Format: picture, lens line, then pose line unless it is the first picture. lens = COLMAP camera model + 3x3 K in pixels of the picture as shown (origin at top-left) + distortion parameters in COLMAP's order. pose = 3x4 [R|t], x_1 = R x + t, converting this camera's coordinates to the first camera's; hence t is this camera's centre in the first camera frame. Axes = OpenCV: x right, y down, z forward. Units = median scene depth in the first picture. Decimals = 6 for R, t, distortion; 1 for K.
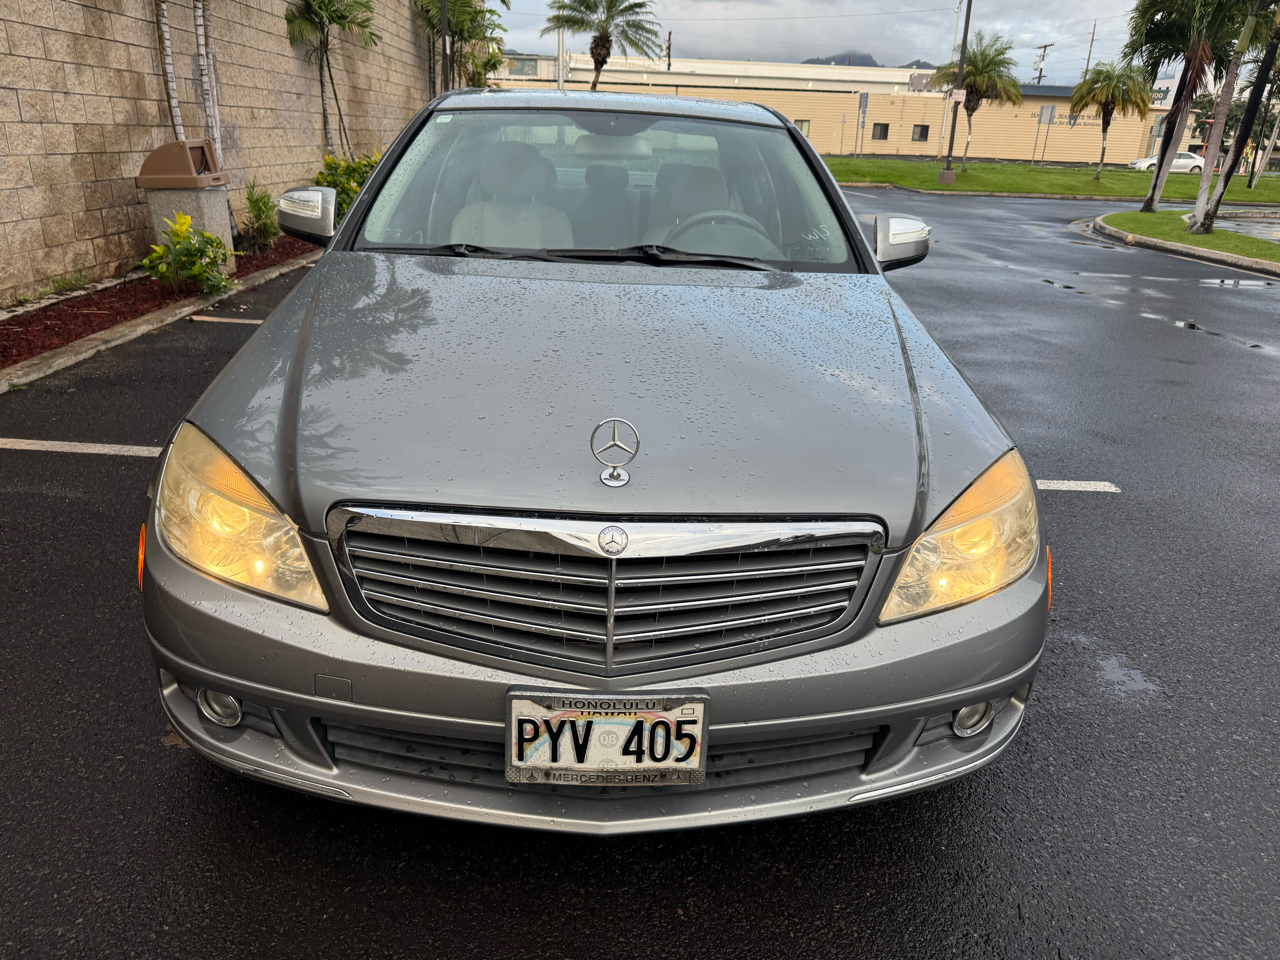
lens RADIAL K [[925.3, 0, 640.0], [0, 925.3, 480.0], [0, 0, 1]] dist [0.004665, -0.010655]
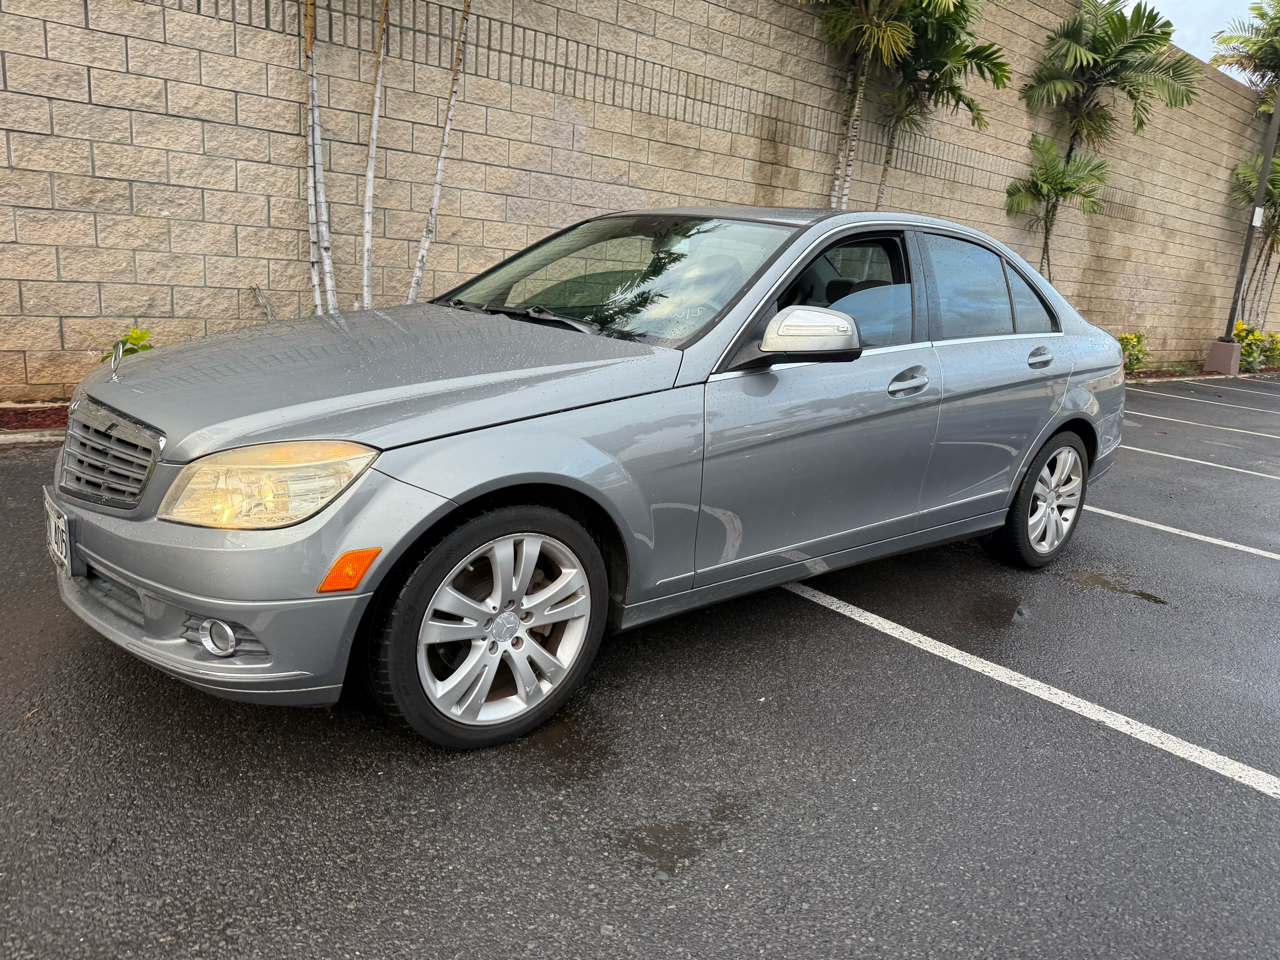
lens RADIAL K [[910.7, 0, 642.1], [0, 910.7, 490.2], [0, 0, 1]] dist [0.005090, -0.010873]
pose [[0.622215, 0.194458, -0.758310, 0.363944], [-0.319055, 0.947549, -0.018808, -0.017190], [0.714879, 0.253646, 0.651622, 0.137111]]
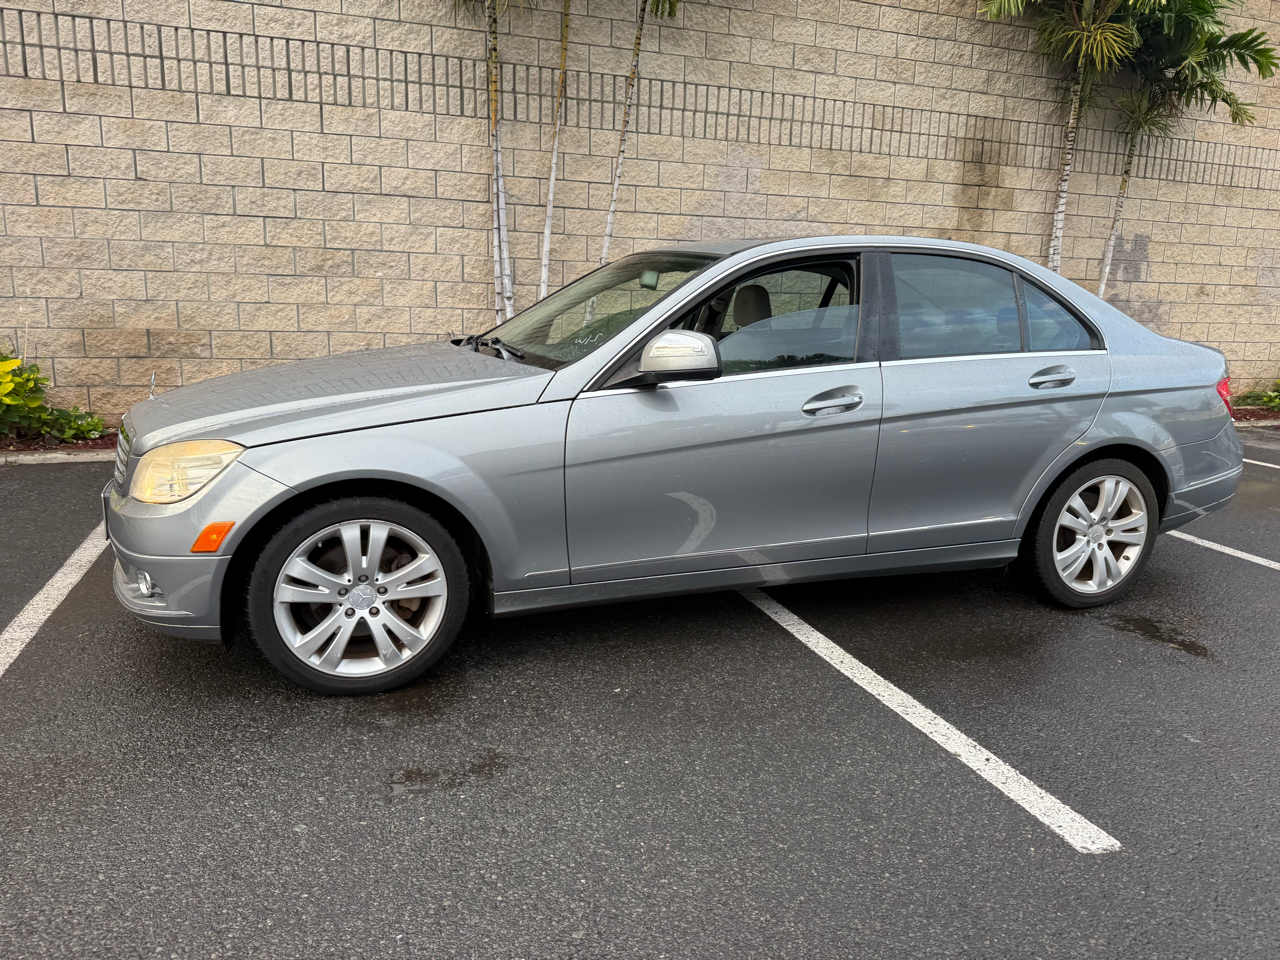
lens RADIAL K [[904.0, 0, 626.8], [0, 904.0, 486.8], [0, 0, 1]] dist [0.018786, -0.026088]
pose [[0.302906, 0.174530, -0.936903, 0.487956], [-0.346594, 0.935944, 0.062295, -0.068676], [0.887761, 0.305856, 0.343994, 0.271524]]
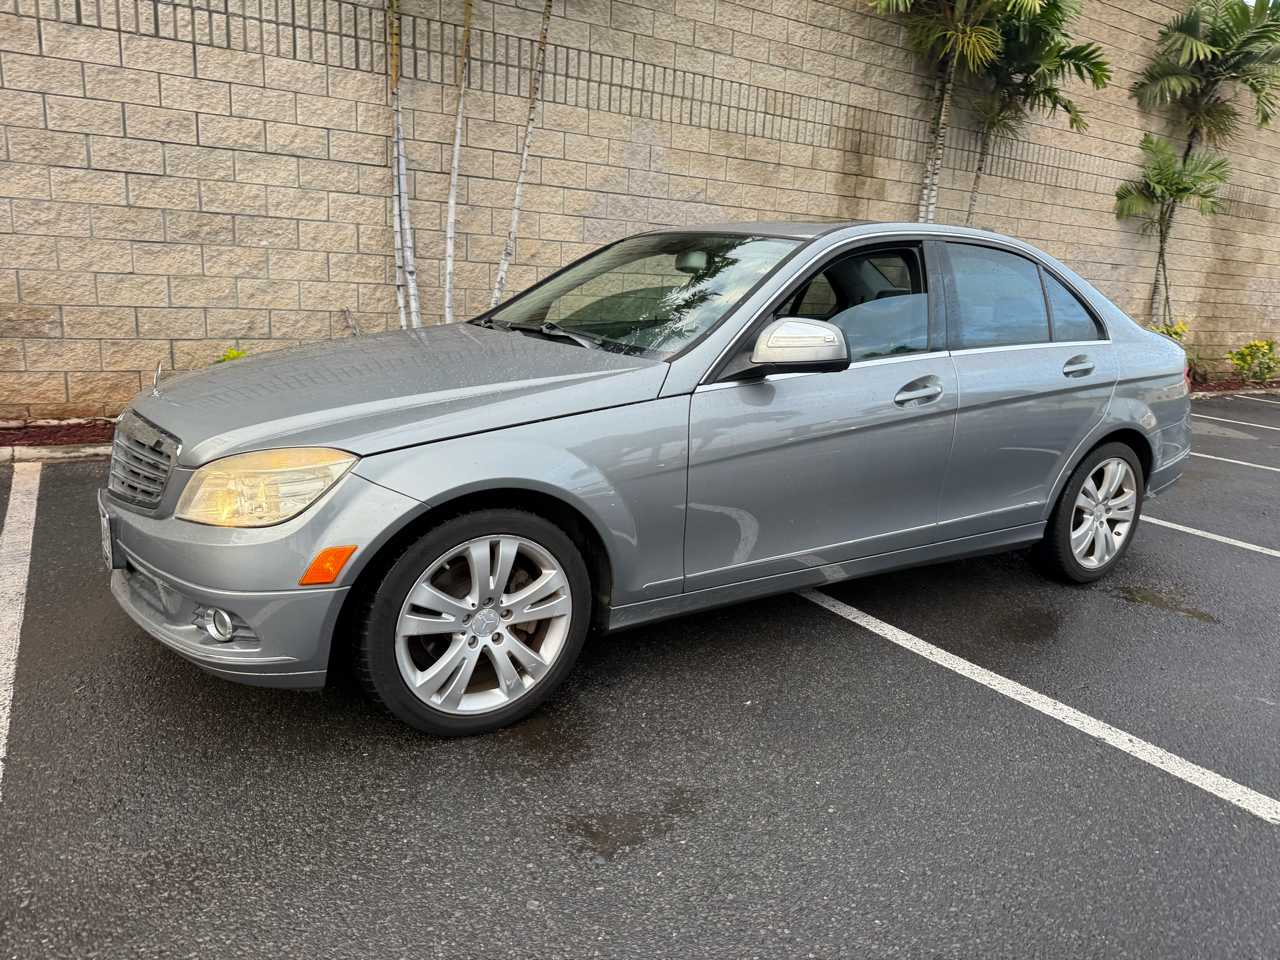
lens RADIAL K [[910.7, 0, 642.1], [0, 910.7, 490.2], [0, 0, 1]] dist [0.005090, -0.010873]
pose [[0.518662, 0.185522, -0.834608, 0.405542], [-0.326612, 0.945132, 0.007119, -0.030579], [0.790135, 0.268901, 0.550798, 0.167560]]
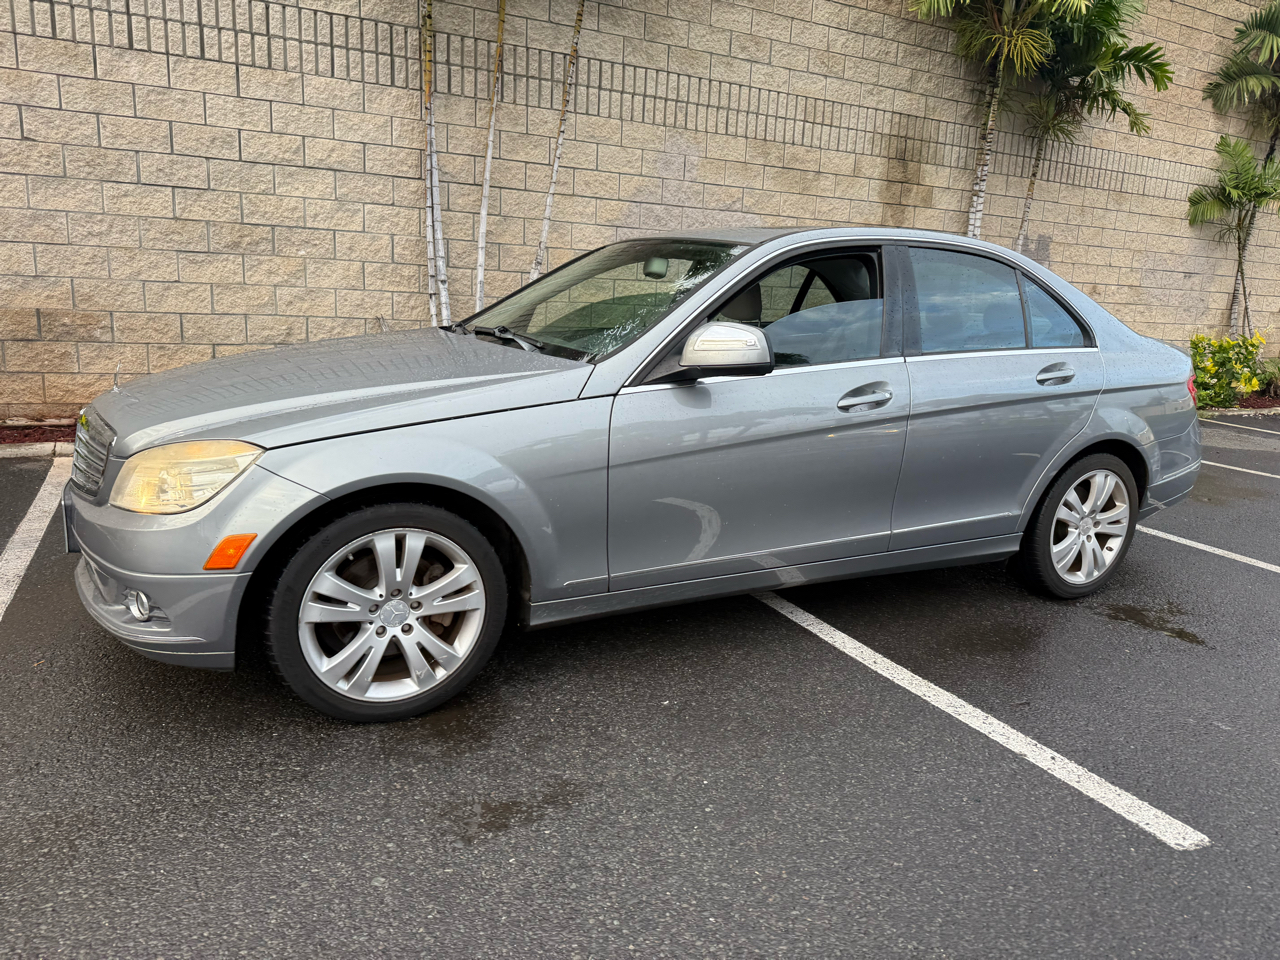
lens RADIAL K [[906.6, 0, 640.1], [0, 906.6, 493.5], [0, 0, 1]] dist [0.007897, -0.012268]
pose [[0.435641, 0.189080, -0.880037, 0.441171], [-0.344327, 0.938333, 0.031154, -0.048823], [0.831658, 0.289448, 0.473882, 0.219677]]
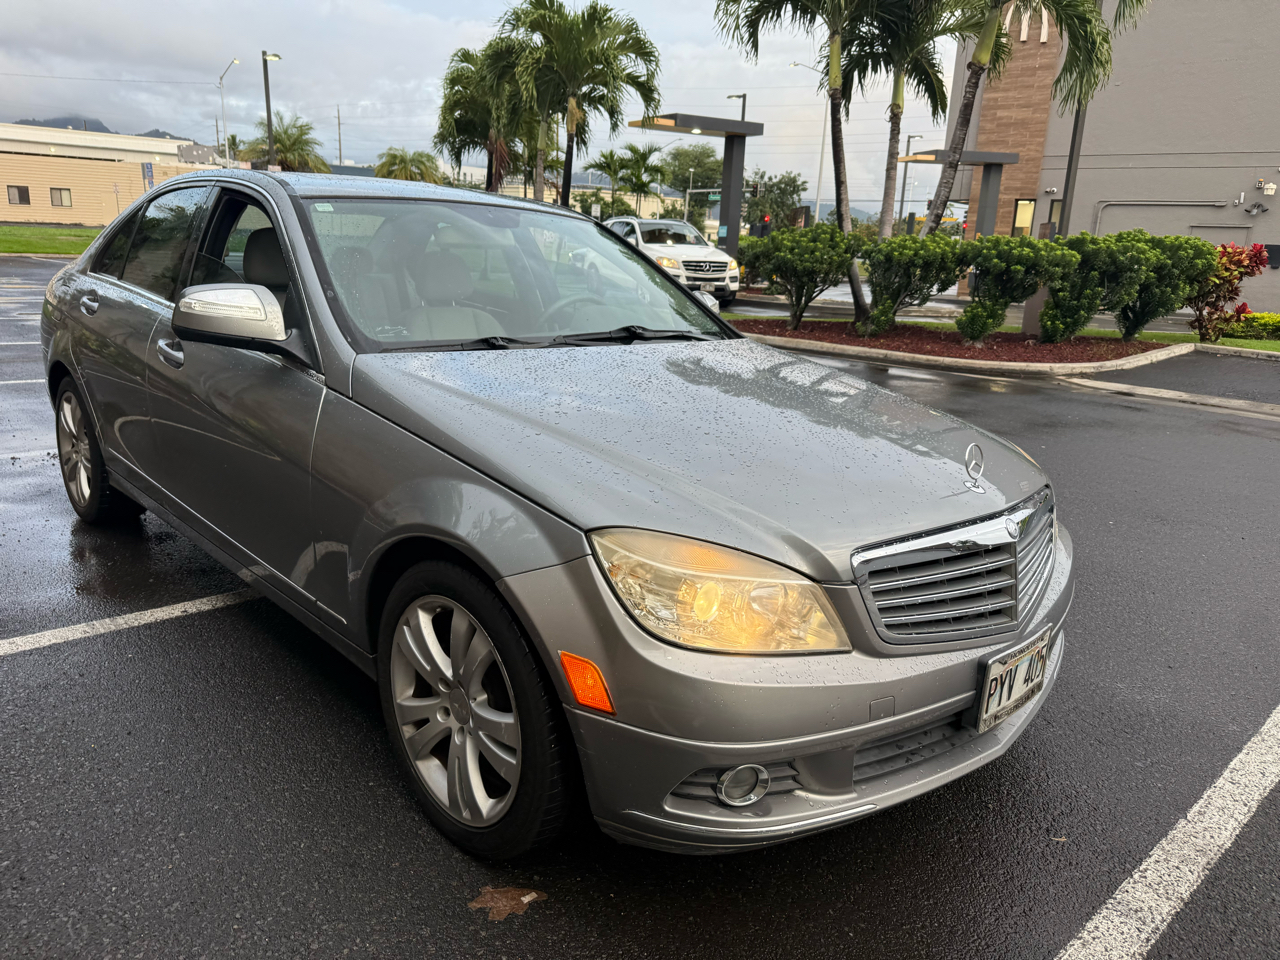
lens RADIAL K [[910.7, 0, 642.1], [0, 910.7, 490.2], [0, 0, 1]] dist [0.005090, -0.010873]
pose [[0.747057, -0.180271, 0.639850, -0.255038], [0.215886, 0.976149, 0.022961, -0.028139], [-0.628728, 0.120981, 0.768157, 0.056738]]
